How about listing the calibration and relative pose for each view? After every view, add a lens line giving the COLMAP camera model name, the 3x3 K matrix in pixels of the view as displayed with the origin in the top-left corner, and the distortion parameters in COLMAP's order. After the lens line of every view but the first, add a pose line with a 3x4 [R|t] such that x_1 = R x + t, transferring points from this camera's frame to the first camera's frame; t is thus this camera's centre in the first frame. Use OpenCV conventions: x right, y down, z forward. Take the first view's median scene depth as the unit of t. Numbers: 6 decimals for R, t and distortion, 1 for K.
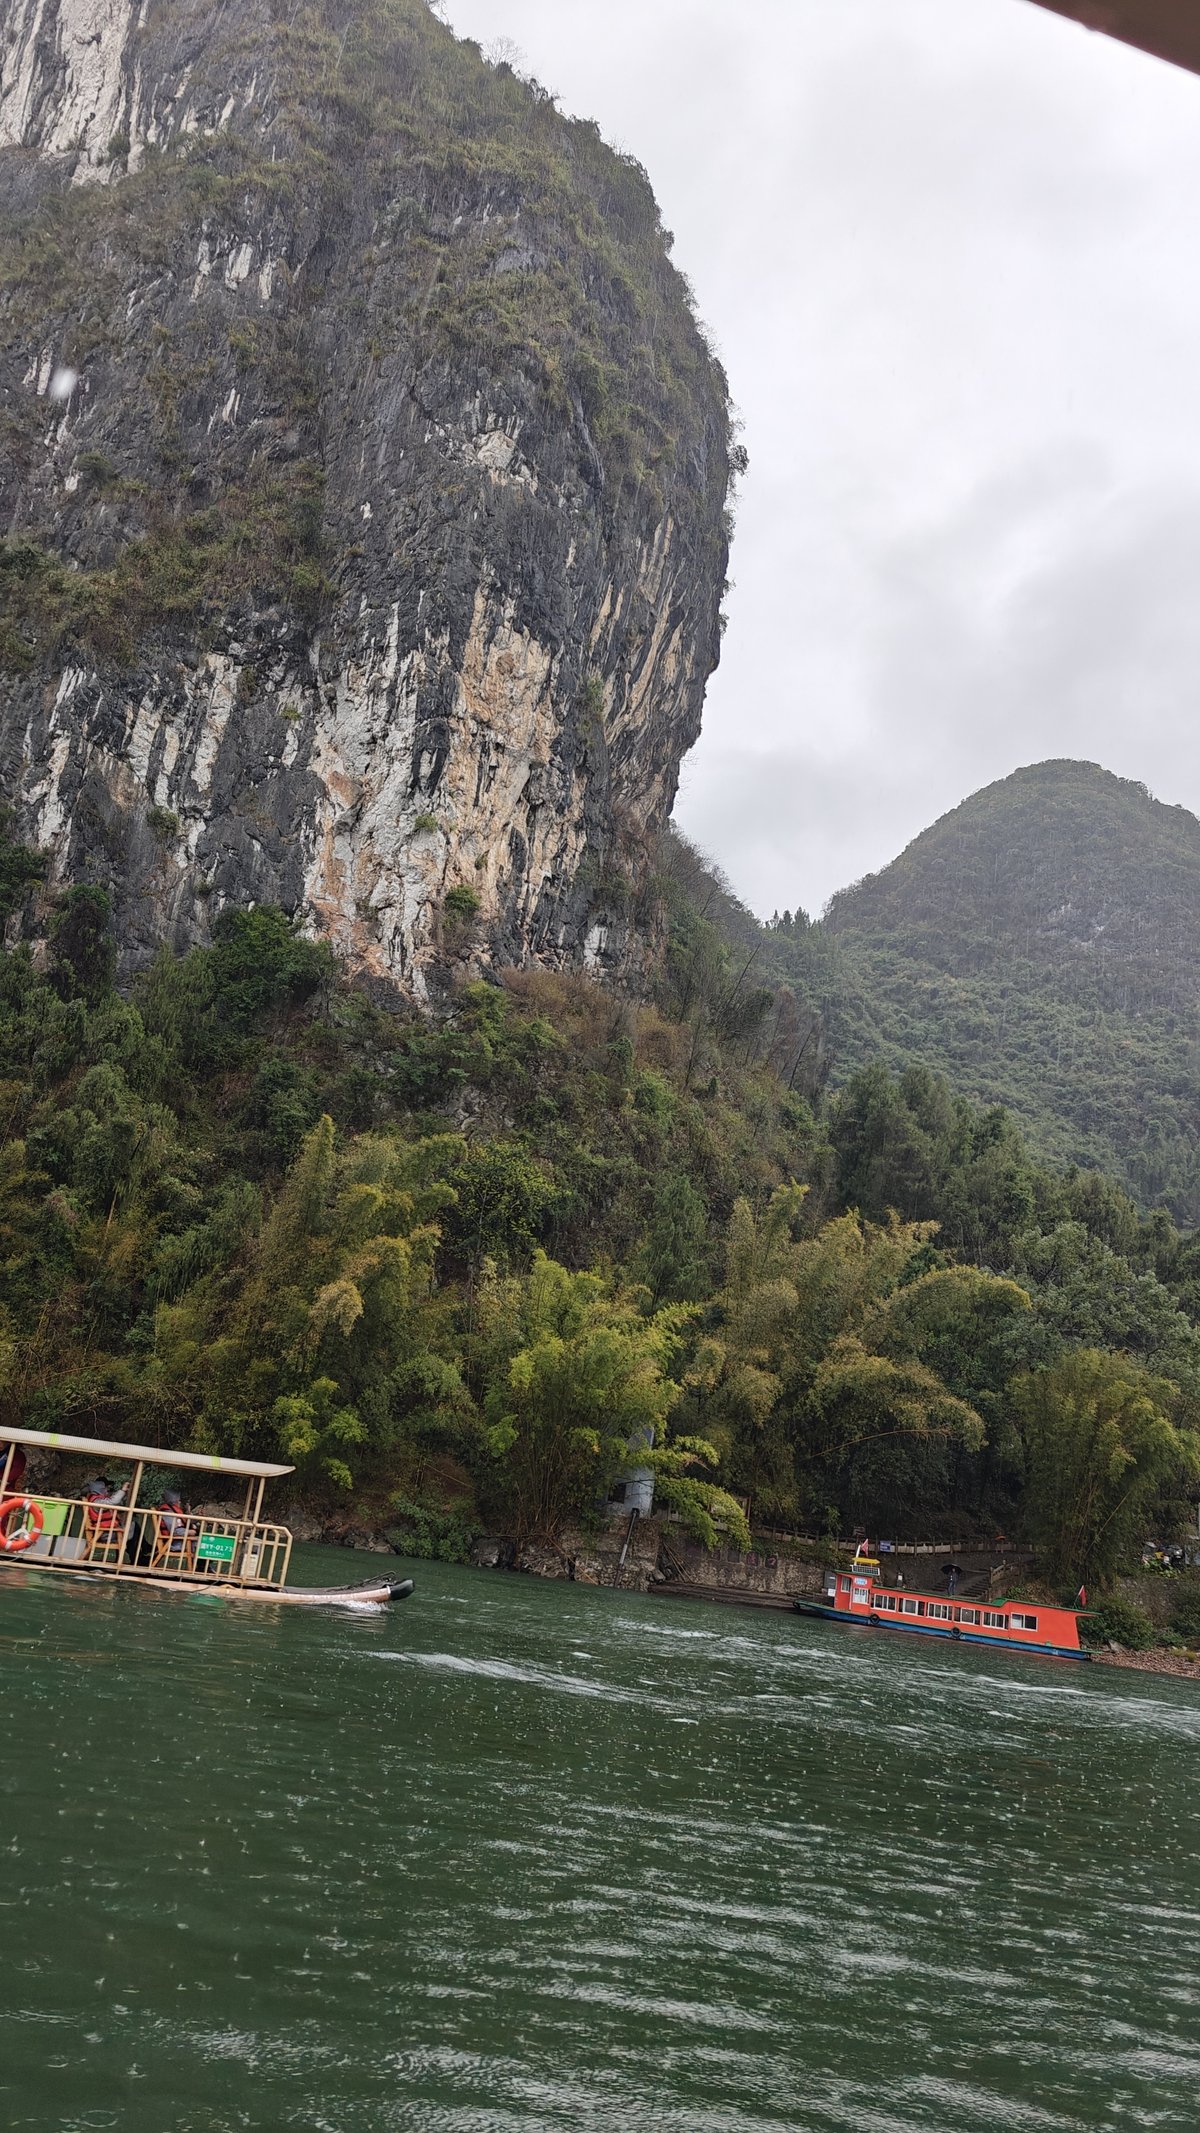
lens RADIAL K [[1477.6, 0, 603.4], [0, 1477.6, 1043.1], [0, 0, 1]] dist [0.035748, -0.002208]
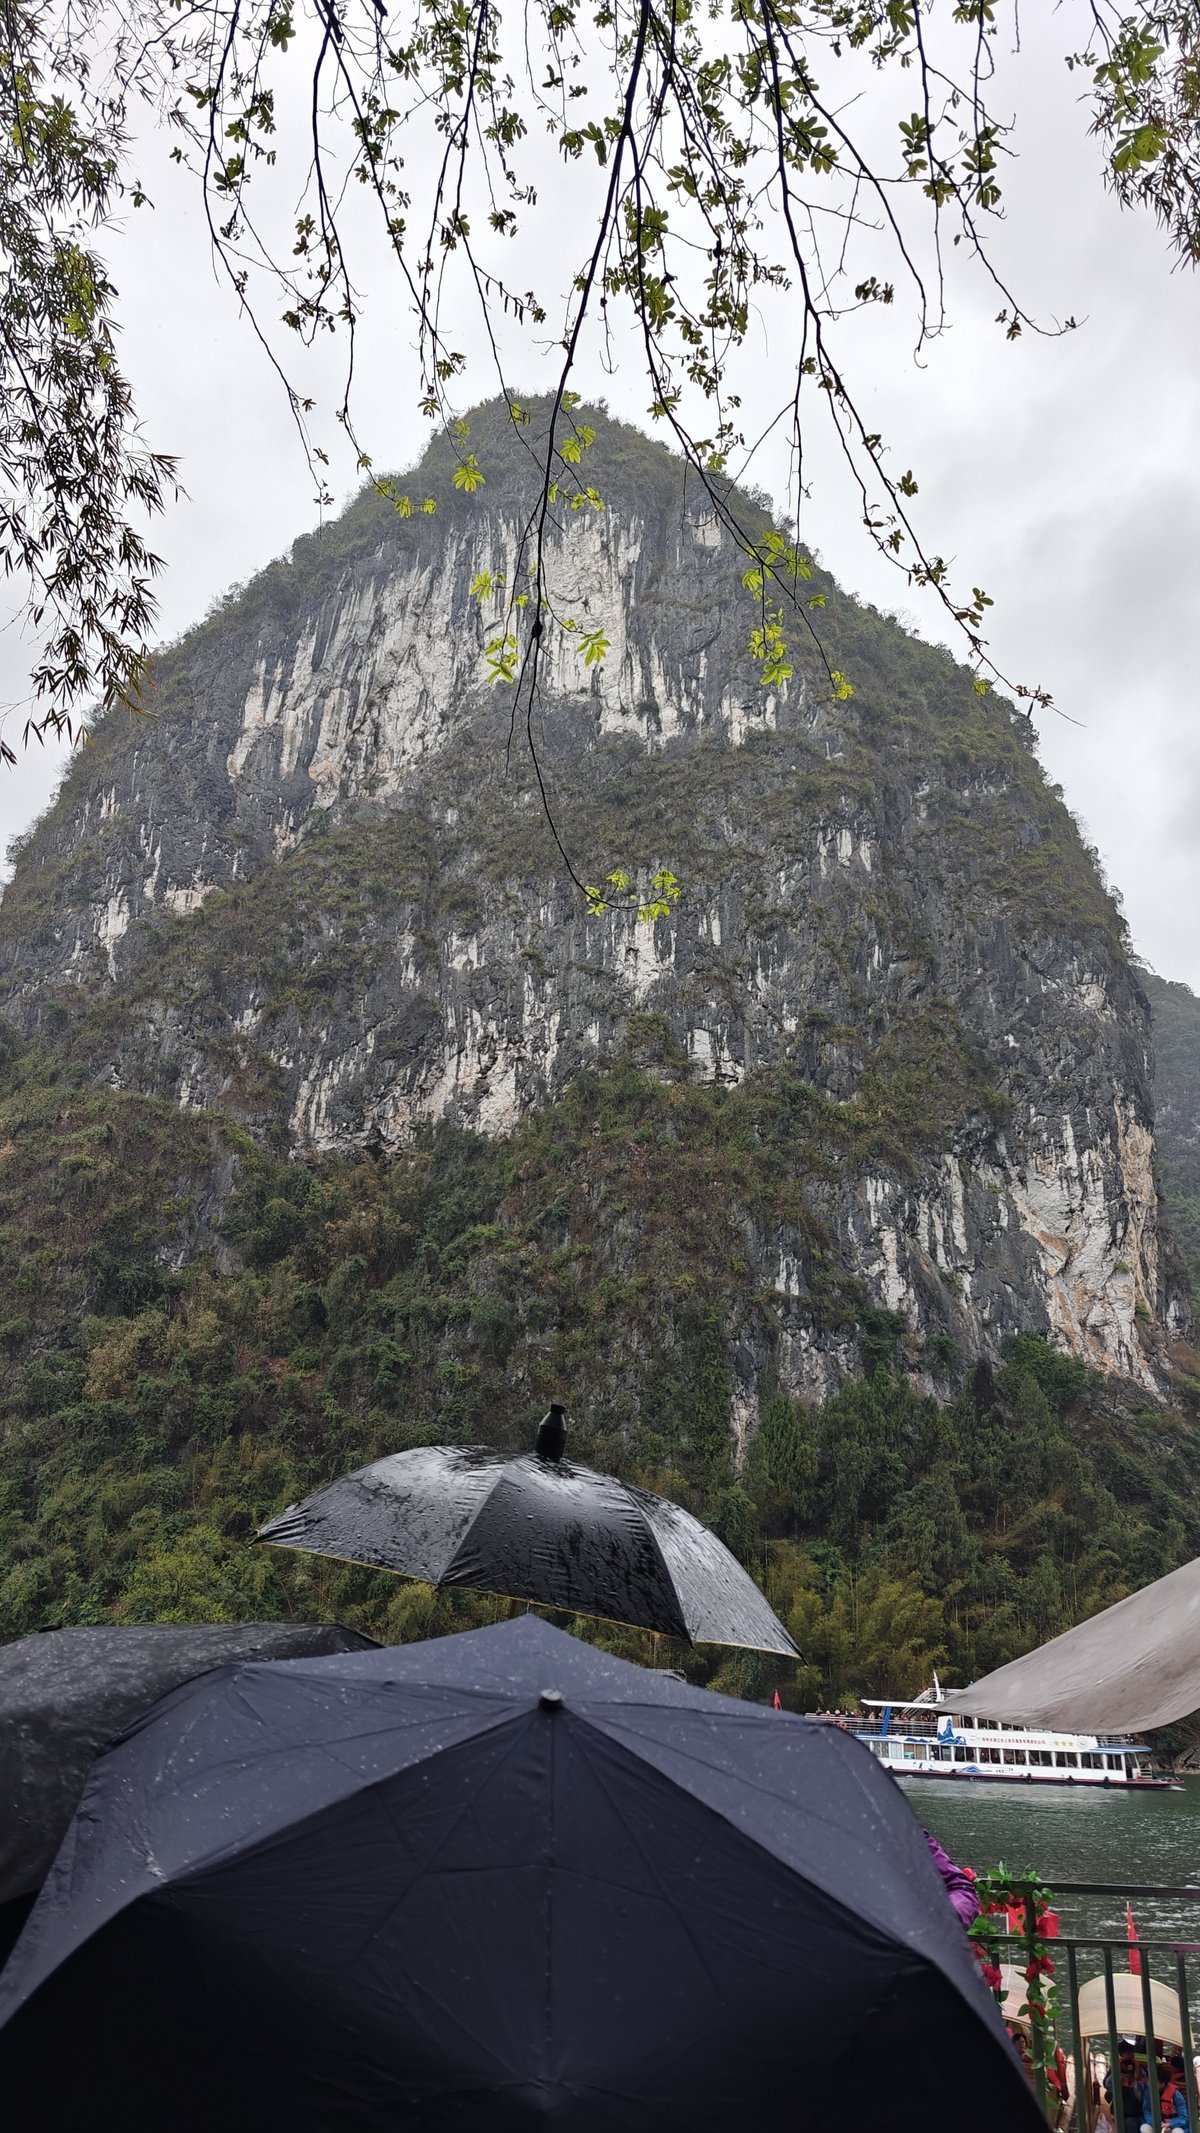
lens RADIAL K [[1456.6, 0, 600.0], [0, 1456.6, 1066.5], [0, 0, 1]] dist [0.040747, -0.052390]
pose [[0.993514, -0.069732, 0.089815, -0.758556], [0.073864, 0.996318, -0.043537, -0.321365], [-0.086448, 0.049889, 0.995006, -0.462261]]
